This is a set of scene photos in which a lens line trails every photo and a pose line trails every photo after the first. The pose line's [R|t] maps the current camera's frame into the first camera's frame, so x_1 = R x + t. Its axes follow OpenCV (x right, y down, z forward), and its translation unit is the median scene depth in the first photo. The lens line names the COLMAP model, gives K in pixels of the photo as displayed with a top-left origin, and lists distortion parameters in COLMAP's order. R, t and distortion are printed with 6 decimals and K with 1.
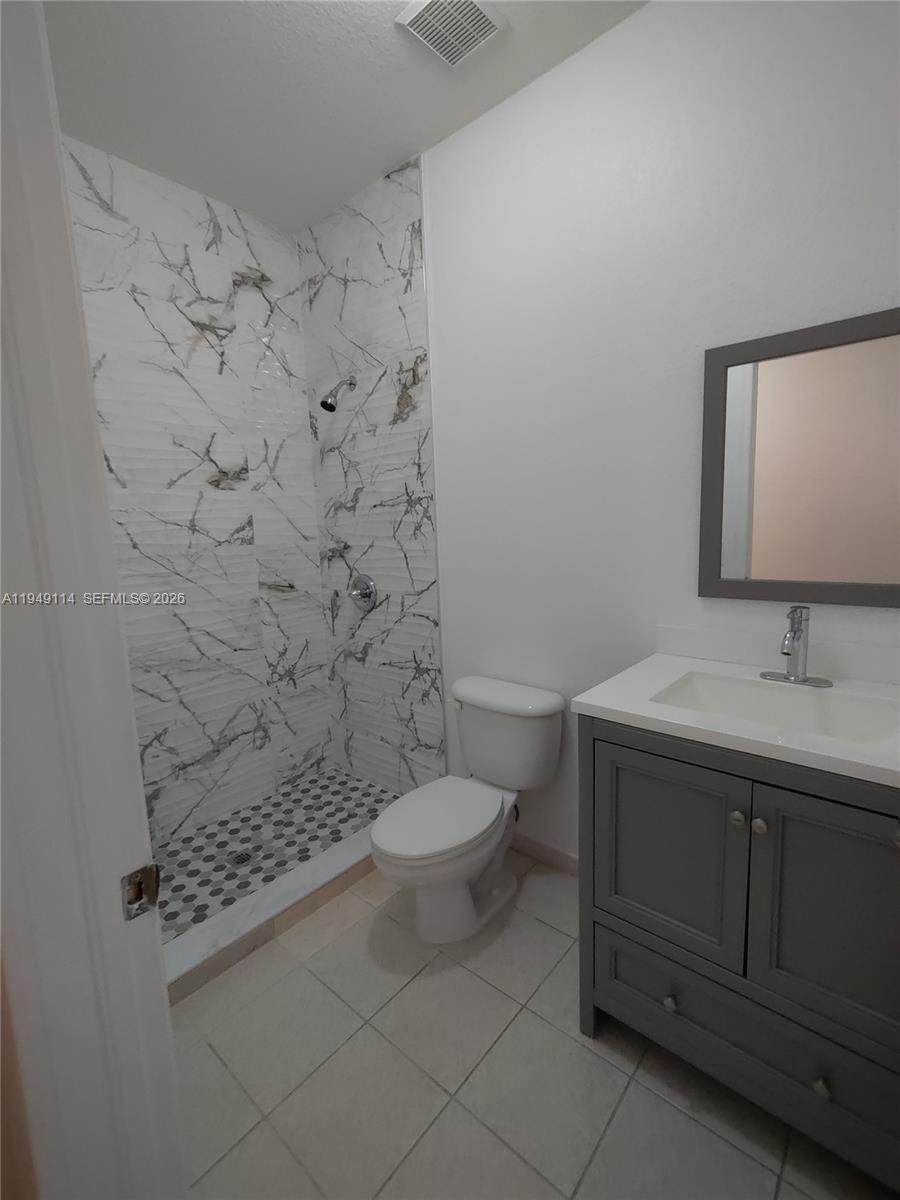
lens RADIAL K [[537.9, 0, 457.8], [0, 537.9, 598.9], [0, 0, 1]] dist [0.003969, 0.004356]
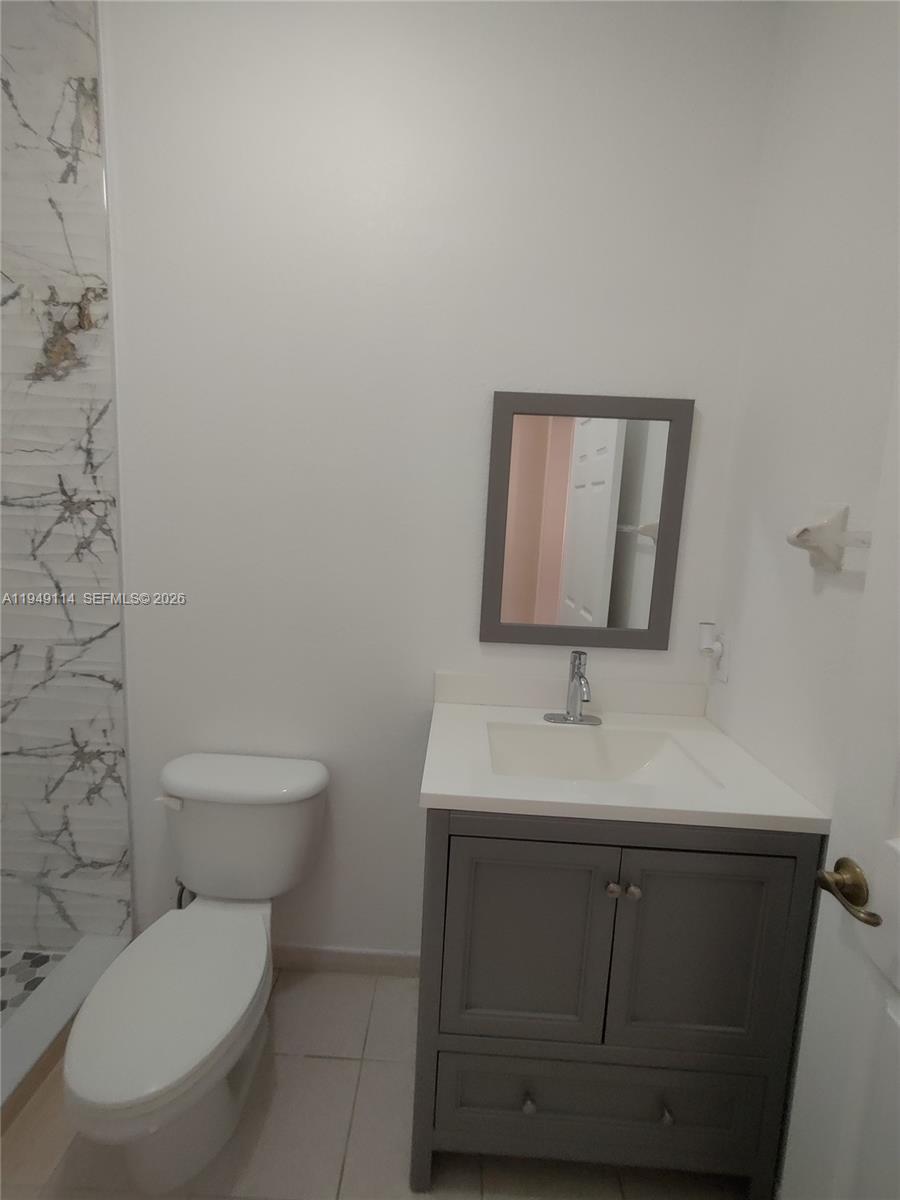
lens RADIAL K [[537.9, 0, 446.4], [0, 537.9, 600.5], [0, 0, 1]] dist [0.003969, 0.004356]
pose [[0.776441, -0.012758, 0.630061, -0.151832], [0.016792, 0.999859, -0.000447, -0.056962], [-0.629966, 0.010927, 0.776546, 0.204729]]
